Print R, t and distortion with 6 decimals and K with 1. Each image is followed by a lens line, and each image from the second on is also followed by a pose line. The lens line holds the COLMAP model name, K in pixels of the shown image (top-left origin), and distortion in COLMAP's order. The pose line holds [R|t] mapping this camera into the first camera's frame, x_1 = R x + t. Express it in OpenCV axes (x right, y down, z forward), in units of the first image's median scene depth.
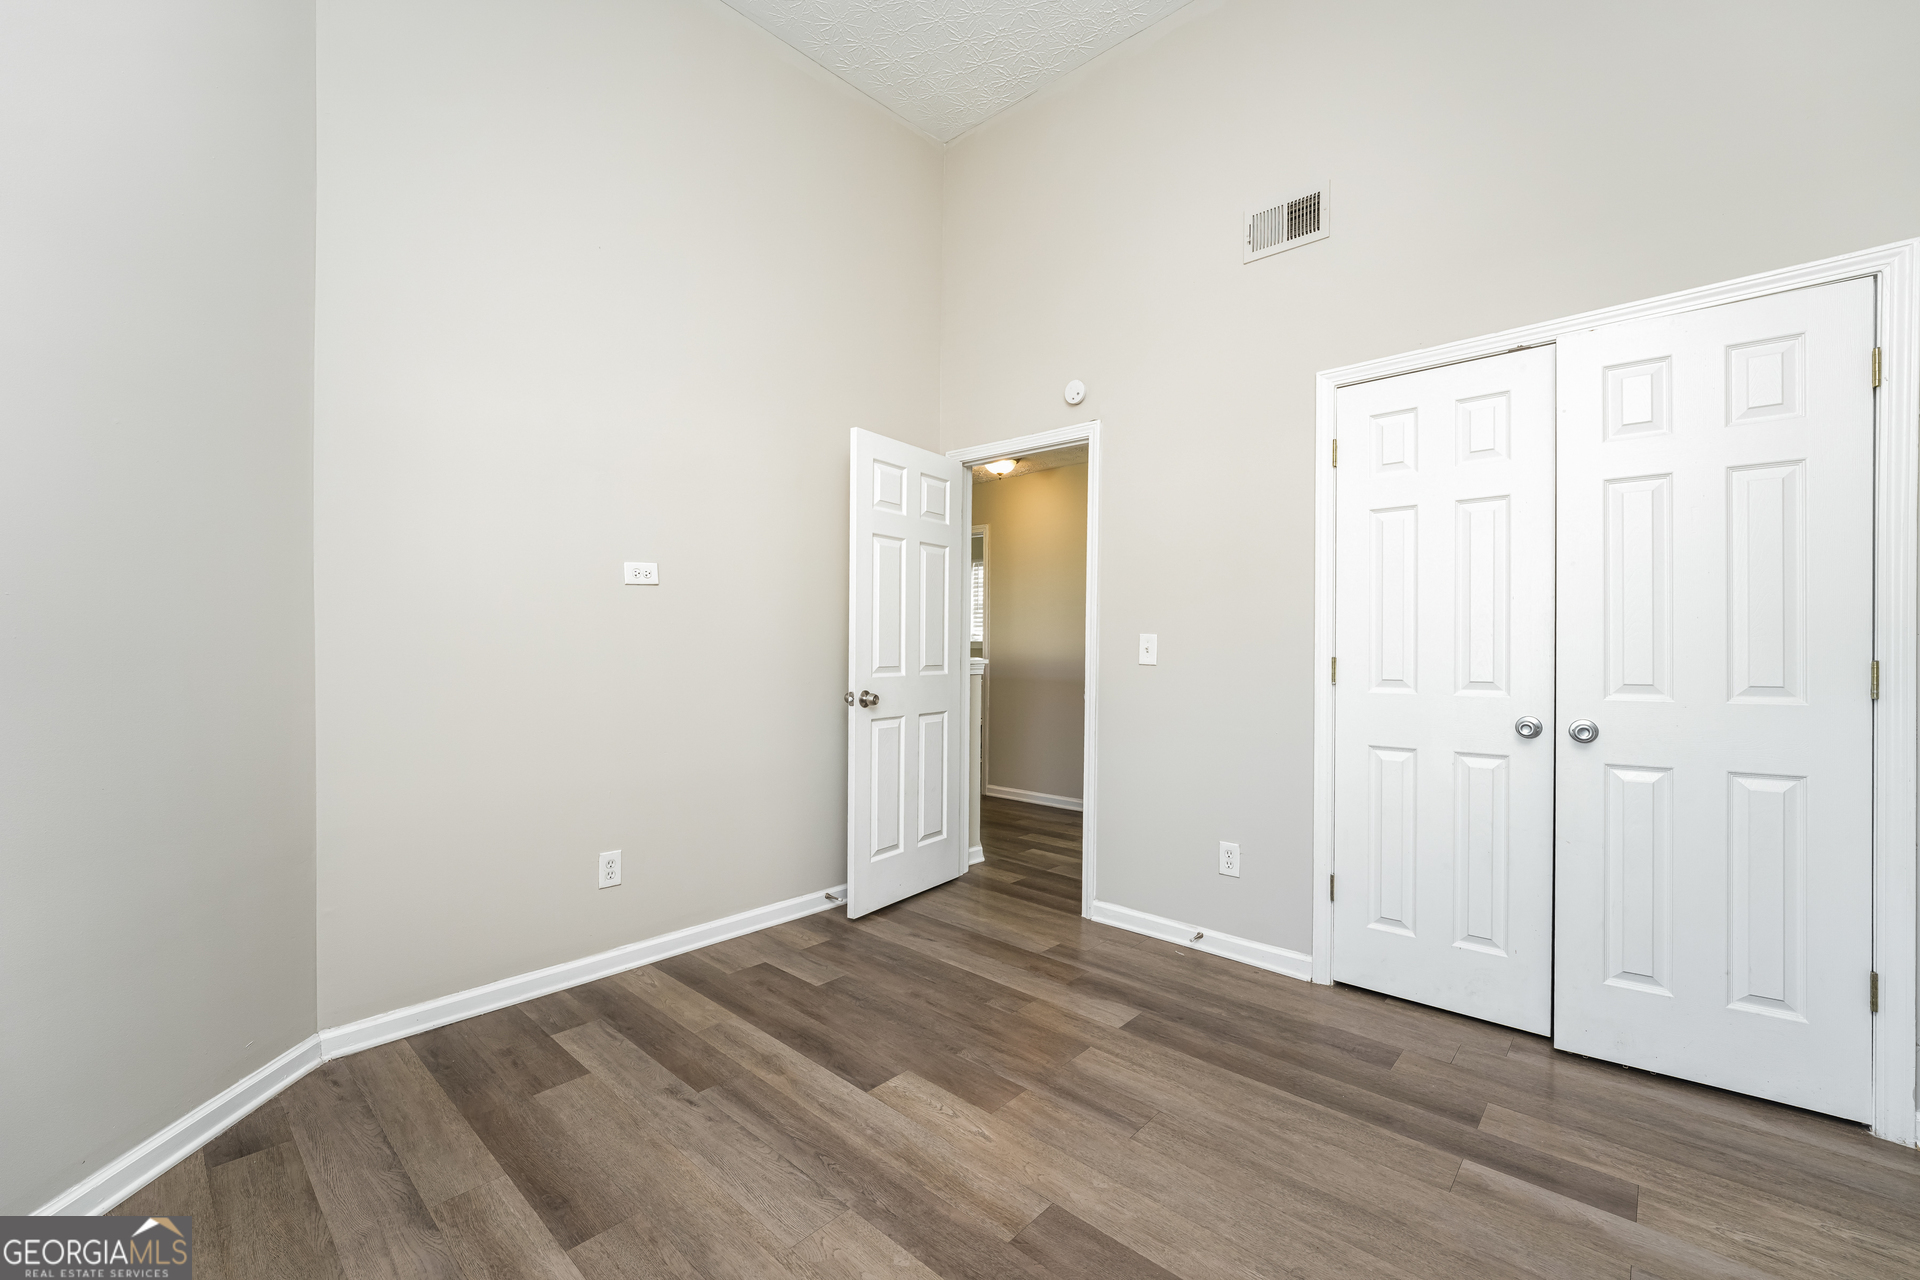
lens RADIAL K [[763.9, 0, 960.0], [0, 763.9, 640.0], [0, 0, 1]] dist [-0.001092, 0.000113]
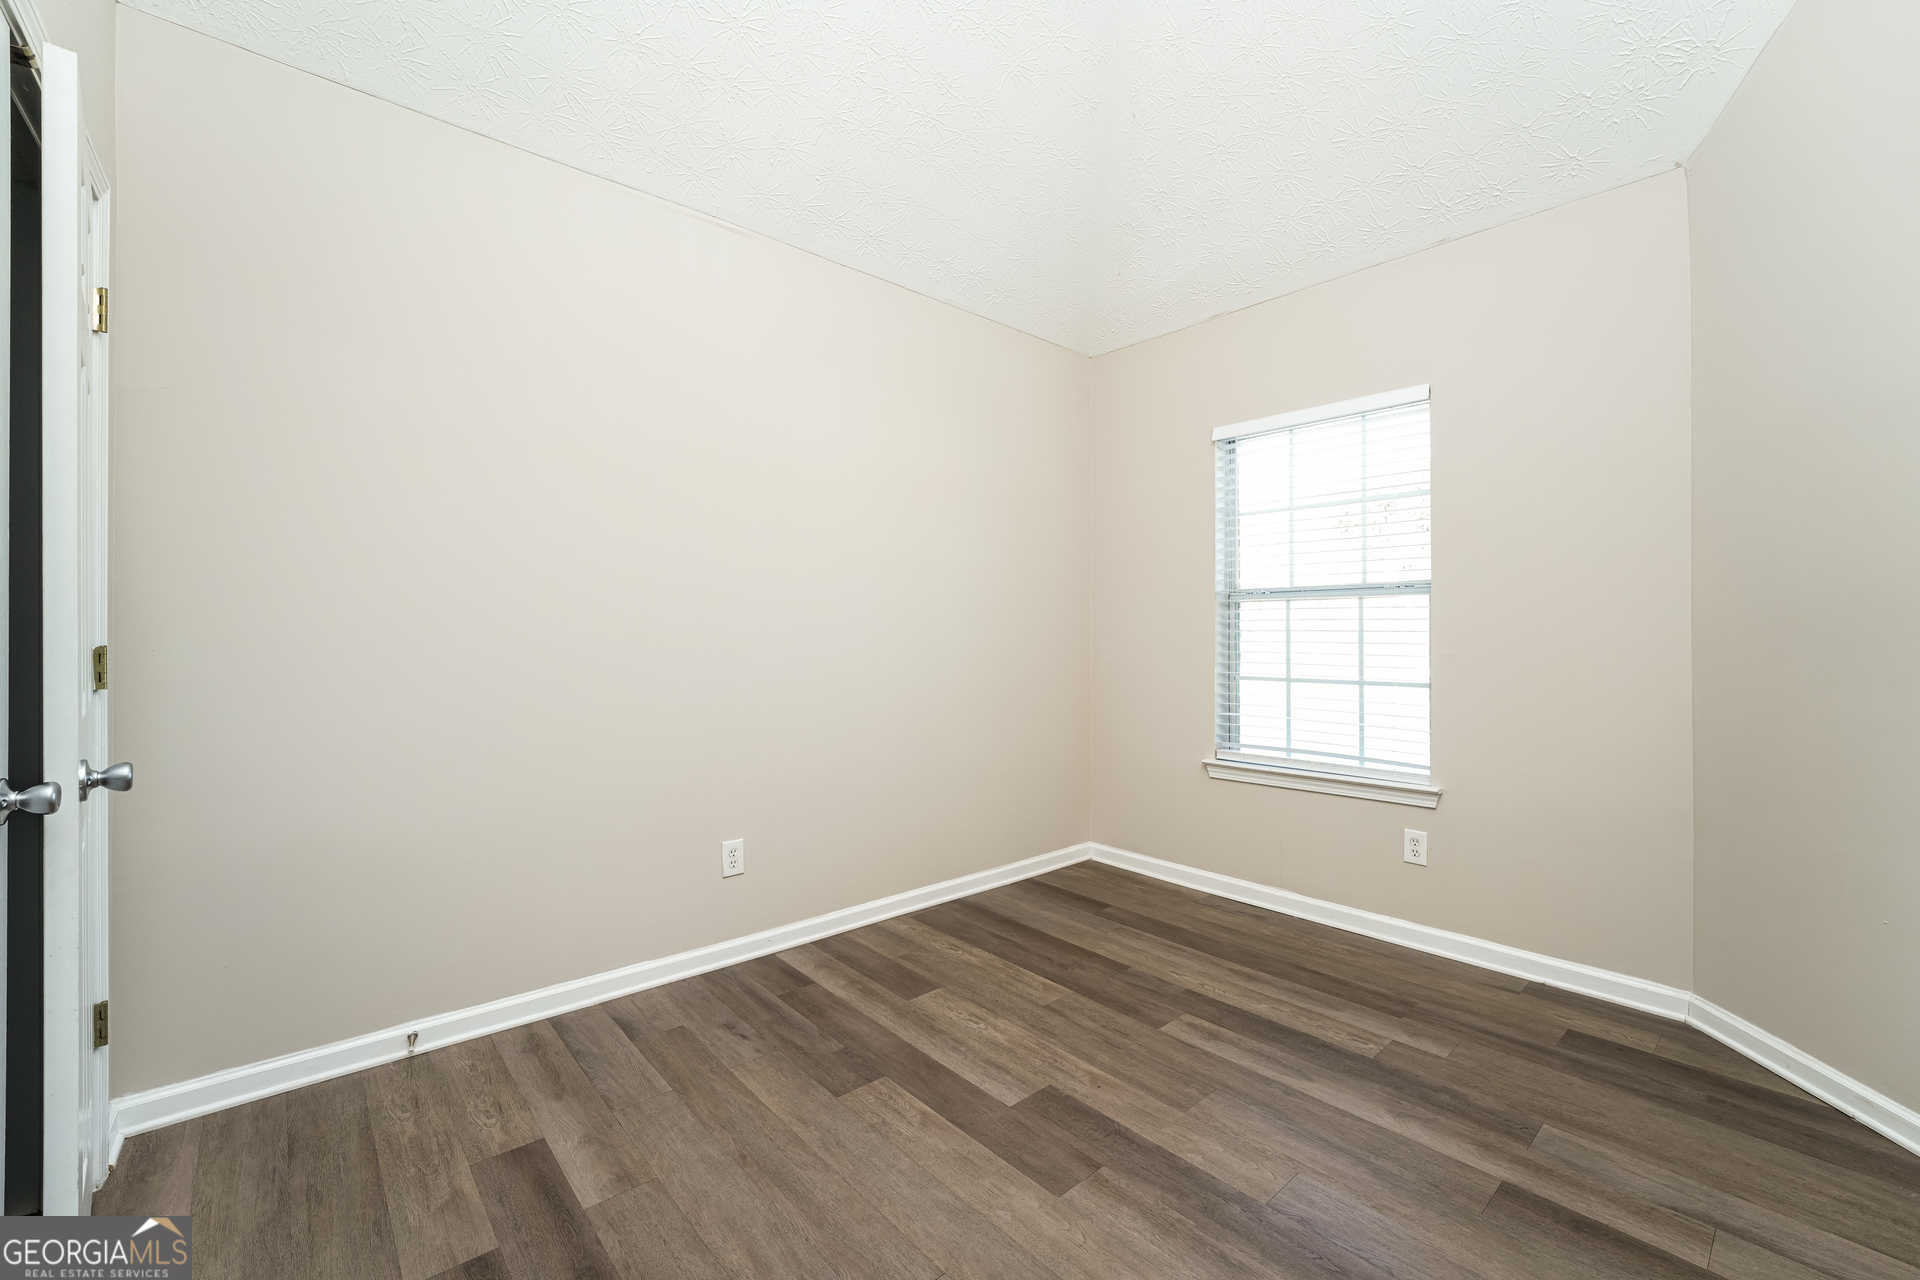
lens RADIAL K [[763.9, 0, 960.0], [0, 763.9, 640.0], [0, 0, 1]] dist [-0.001092, 0.000113]
pose [[-0.993141, -0.010833, 0.116420, 0.135375], [-0.011077, 0.999938, -0.001447, 0.014322], [-0.116397, -0.002726, -0.993199, 1.928448]]
